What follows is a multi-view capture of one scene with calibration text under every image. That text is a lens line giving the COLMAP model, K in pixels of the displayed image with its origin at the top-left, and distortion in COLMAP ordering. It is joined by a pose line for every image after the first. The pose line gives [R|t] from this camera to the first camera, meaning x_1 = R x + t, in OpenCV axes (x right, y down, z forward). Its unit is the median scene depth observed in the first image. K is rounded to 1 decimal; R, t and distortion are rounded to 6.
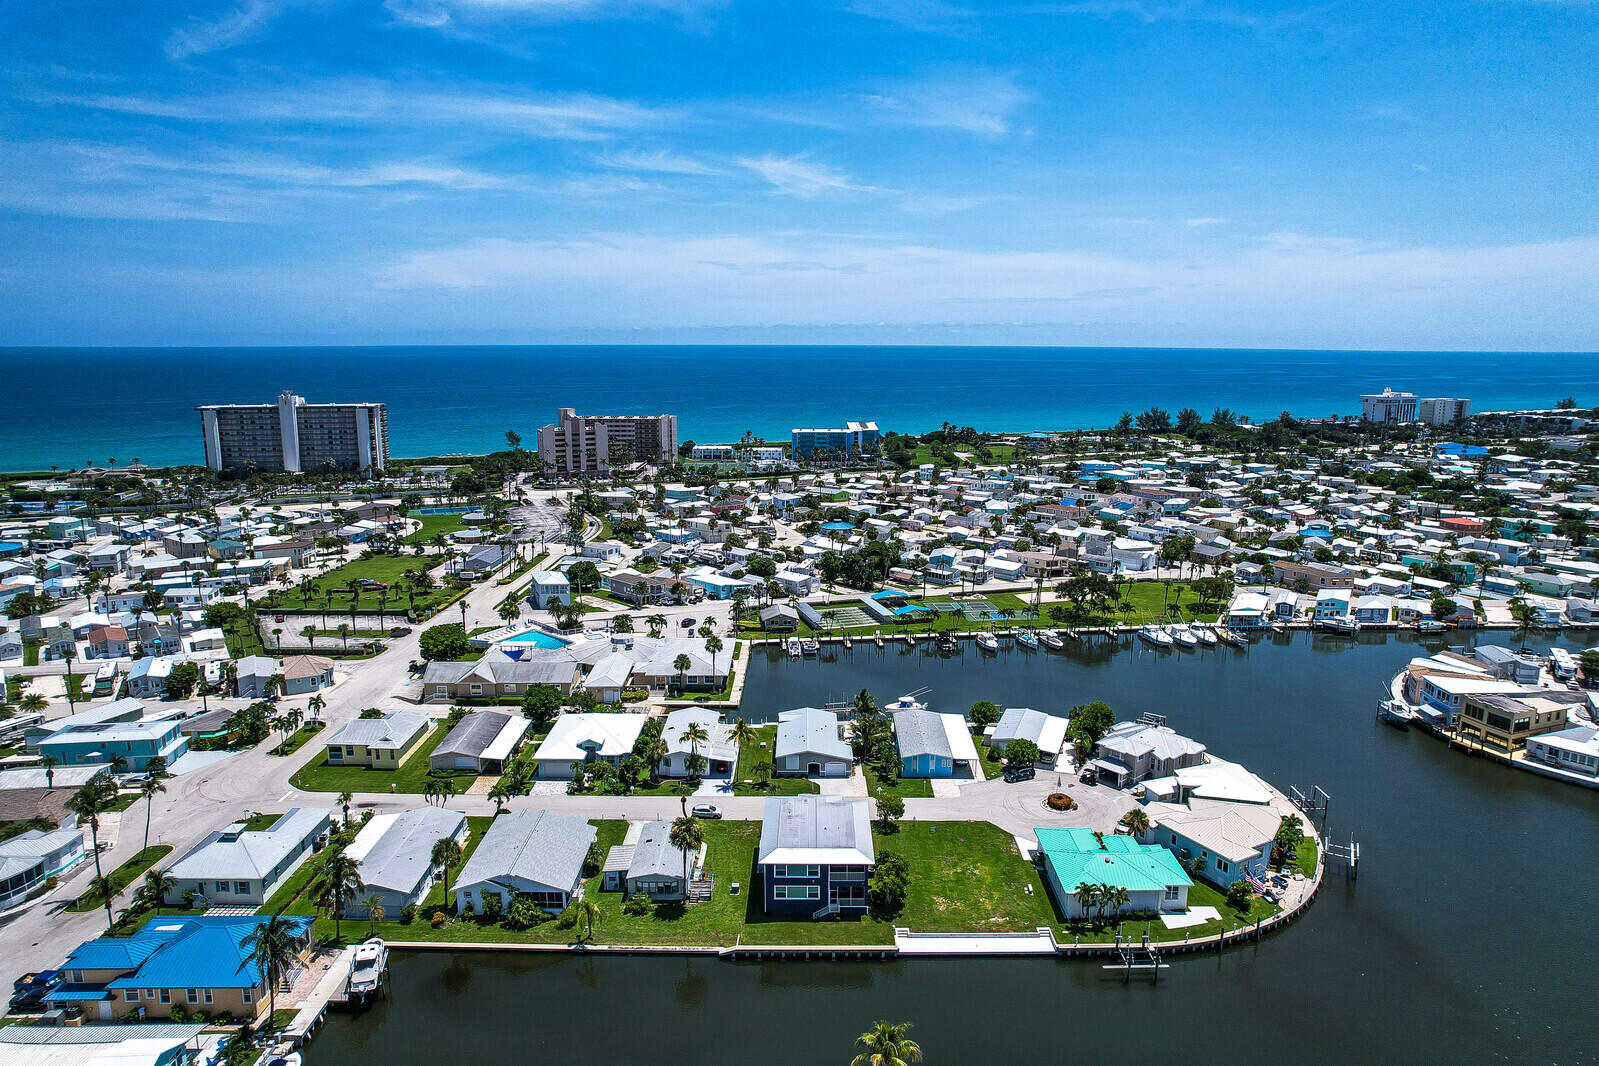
lens RADIAL K [[1017.9, 0, 812.2], [0, 1017.9, 541.3], [0, 0, 1]] dist [-0.071118, 0.062014]
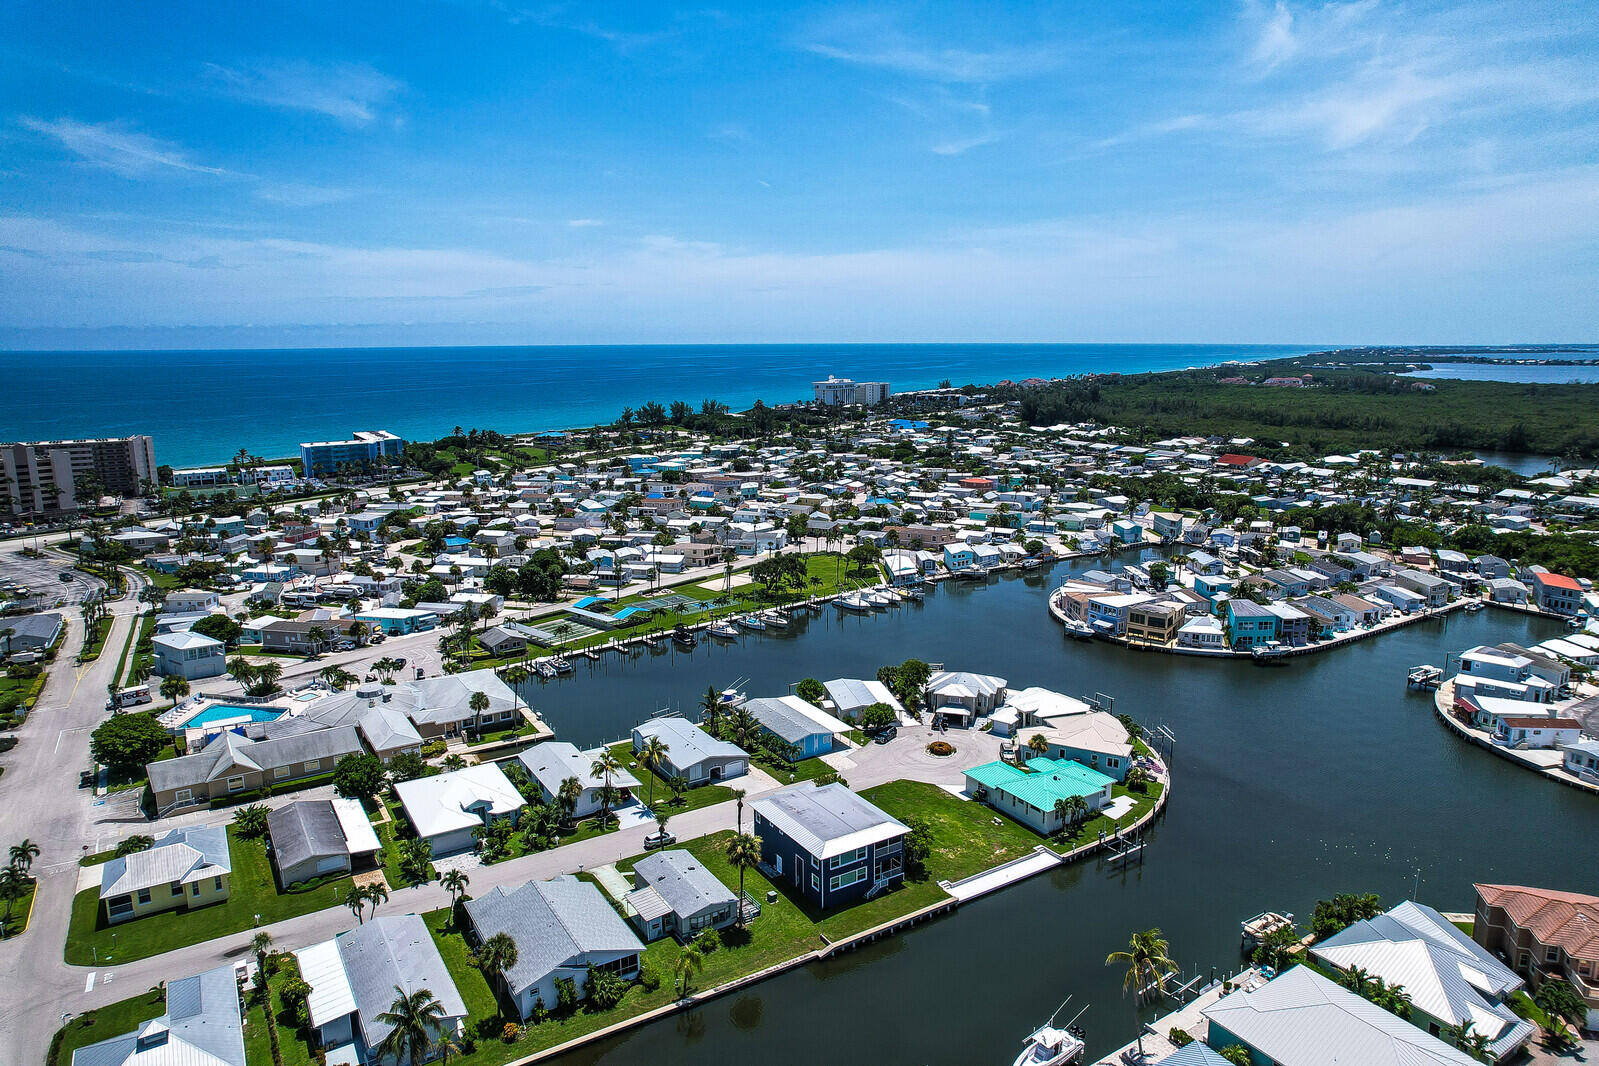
lens RADIAL K [[1017.9, 0, 812.2], [0, 1017.9, 541.3], [0, 0, 1]] dist [-0.071118, 0.062014]
pose [[0.841947, -0.111619, 0.527889, -0.399317], [0.111021, 0.993272, 0.032951, -0.020447], [-0.528015, 0.030864, 0.848674, 0.105792]]
